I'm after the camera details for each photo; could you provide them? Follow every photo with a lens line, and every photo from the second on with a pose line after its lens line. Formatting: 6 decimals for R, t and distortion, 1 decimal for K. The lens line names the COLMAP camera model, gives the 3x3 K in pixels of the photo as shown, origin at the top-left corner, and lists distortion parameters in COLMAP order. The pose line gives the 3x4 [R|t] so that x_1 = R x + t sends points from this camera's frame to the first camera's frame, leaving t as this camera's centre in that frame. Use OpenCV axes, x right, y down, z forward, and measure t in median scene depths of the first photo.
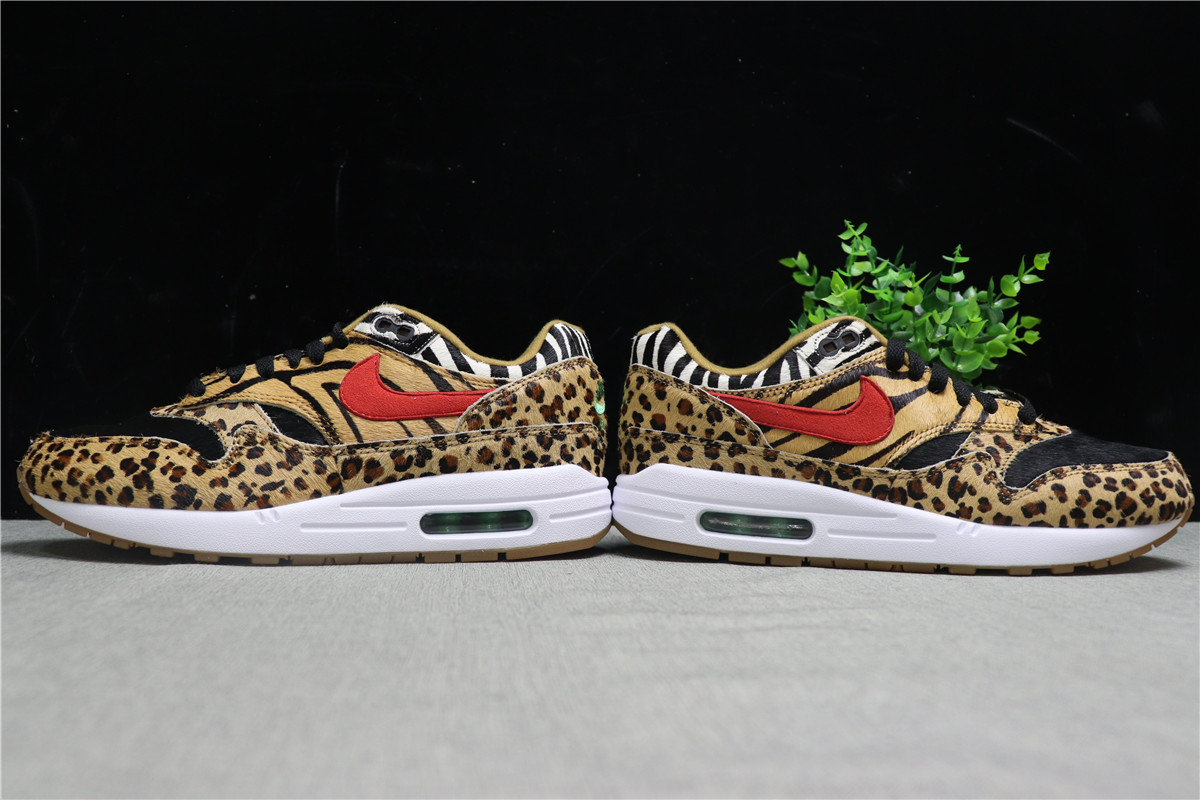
lens RADIAL K [[1154.8, 0, 601.7], [0, 1154.8, 395.1], [0, 0, 1]] dist [-0.137132, 0.000000]
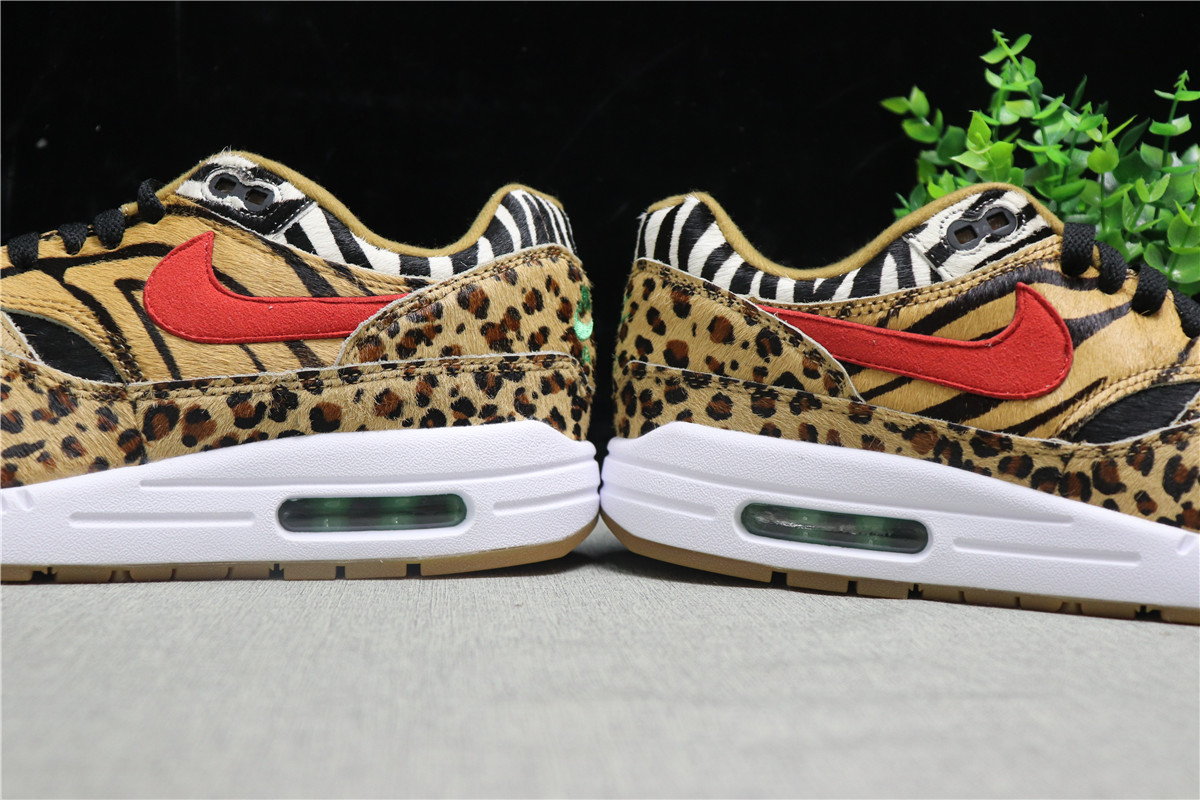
lens RADIAL K [[1509.2, 0, 596.1], [0, 1509.2, 402.4], [0, 0, 1]] dist [-0.031090, 0.000000]
pose [[0.999514, 0.019682, -0.024173, 0.027246], [-0.018262, 0.998171, 0.057632, 0.003804], [0.025264, -0.057163, 0.998045, 0.209096]]
